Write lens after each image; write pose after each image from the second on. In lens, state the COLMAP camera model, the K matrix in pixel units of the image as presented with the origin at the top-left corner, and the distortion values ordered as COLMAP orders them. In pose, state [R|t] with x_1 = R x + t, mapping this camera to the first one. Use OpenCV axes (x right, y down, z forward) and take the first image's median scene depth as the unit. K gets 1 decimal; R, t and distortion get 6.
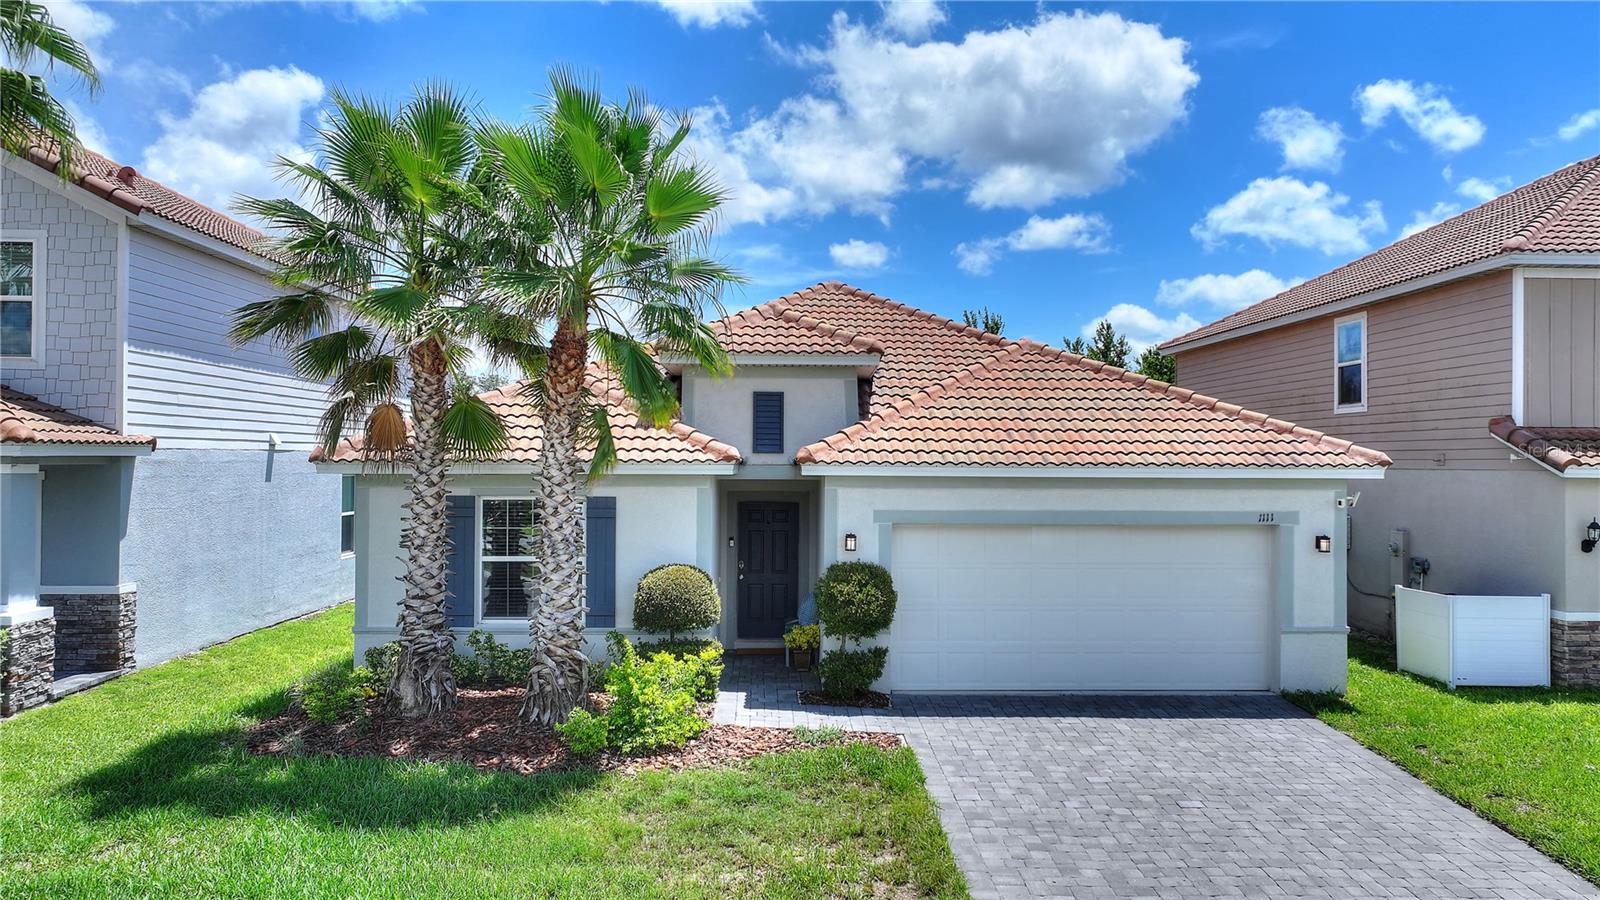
lens RADIAL K [[1118.8, 0, 800.0], [0, 1118.8, 450.0], [0, 0, 1]] dist [0.003958, 0.008080]
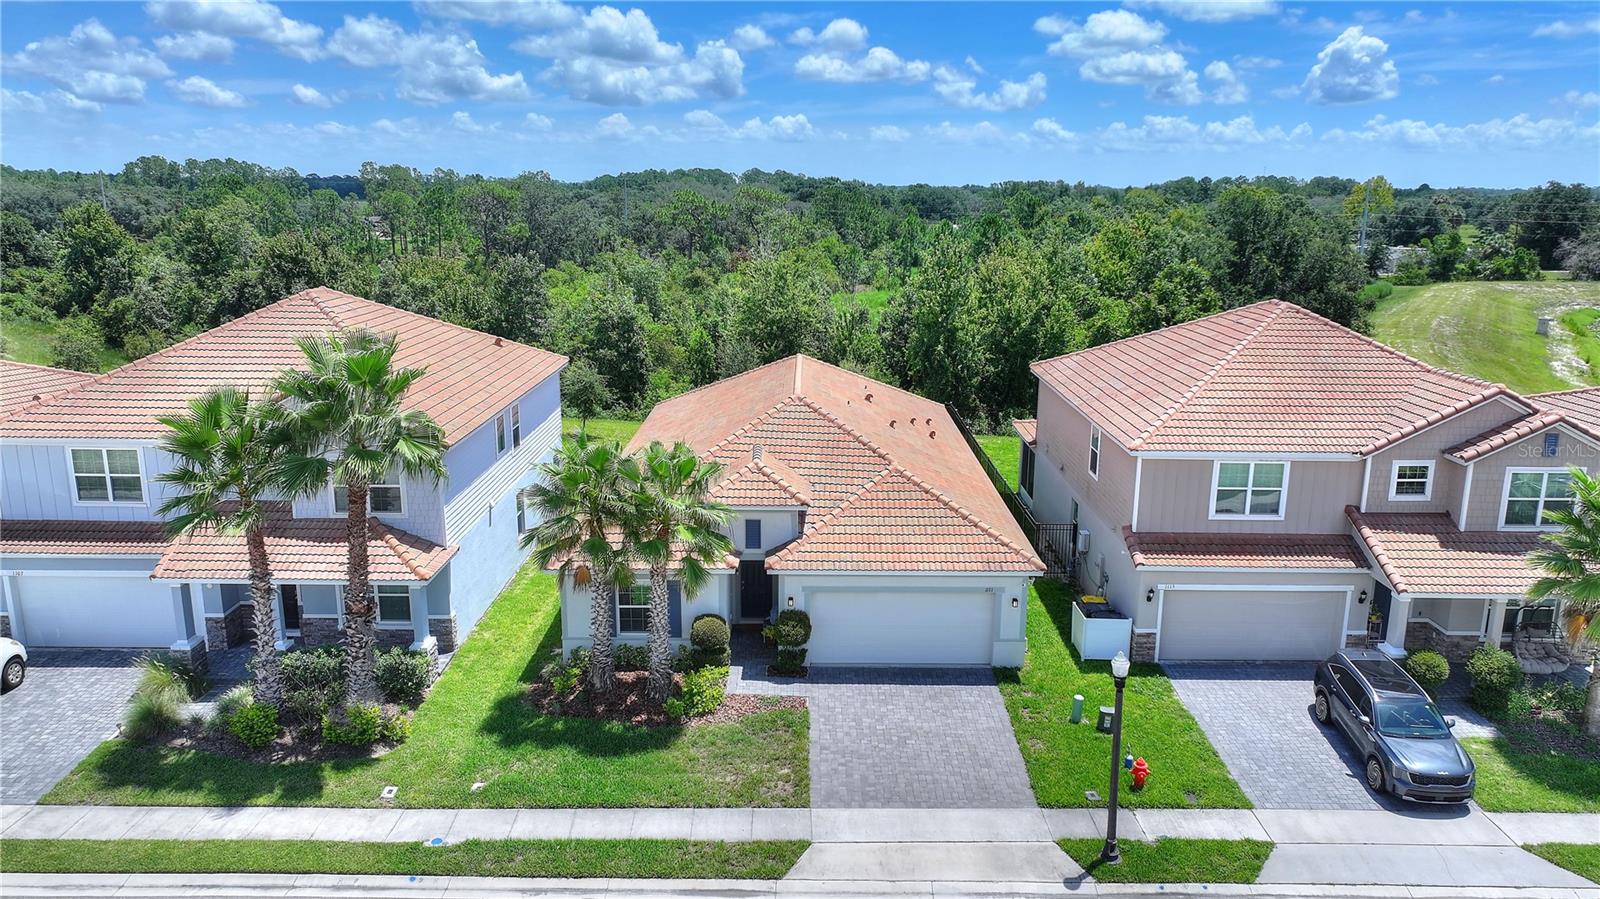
lens RADIAL K [[1118.8, 0, 800.0], [0, 1118.8, 449.5], [0, 0, 1]] dist [0.003958, 0.008080]
pose [[0.999562, 0.004688, -0.029208, 0.125918], [0.002375, 0.971457, 0.237204, -0.715539], [0.029486, -0.237169, 0.971021, -1.016705]]
